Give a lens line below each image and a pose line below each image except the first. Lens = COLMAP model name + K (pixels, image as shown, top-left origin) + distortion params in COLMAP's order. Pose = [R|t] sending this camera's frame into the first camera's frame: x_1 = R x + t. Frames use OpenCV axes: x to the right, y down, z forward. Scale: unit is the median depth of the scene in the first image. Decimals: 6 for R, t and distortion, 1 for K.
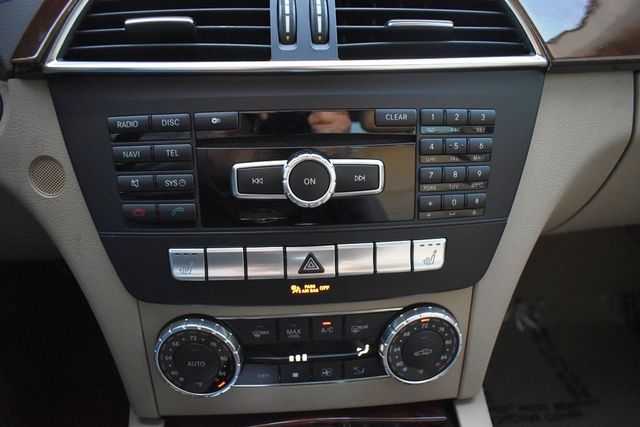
lens RADIAL K [[491.7, 0, 320.0], [0, 491.7, 213.5], [0, 0, 1]] dist [-0.083842, 0.003951]
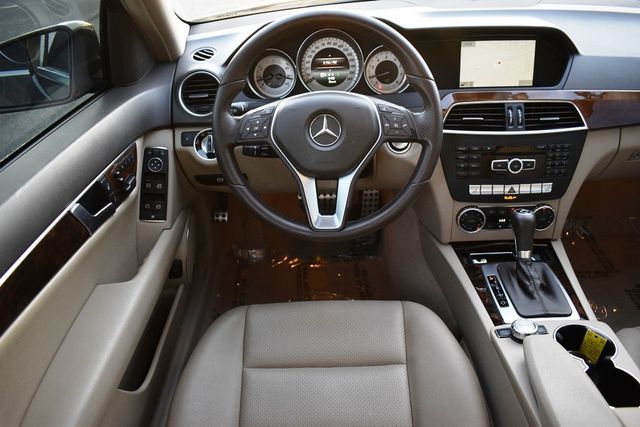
lens RADIAL K [[491.7, 0, 320.0], [0, 491.7, 213.5], [0, 0, 1]] dist [-0.083842, 0.003951]
pose [[0.993620, 0.010234, -0.112312, -0.944482], [0.004237, 0.991784, 0.127856, -0.166392], [0.112698, -0.127516, 0.985413, -2.421028]]
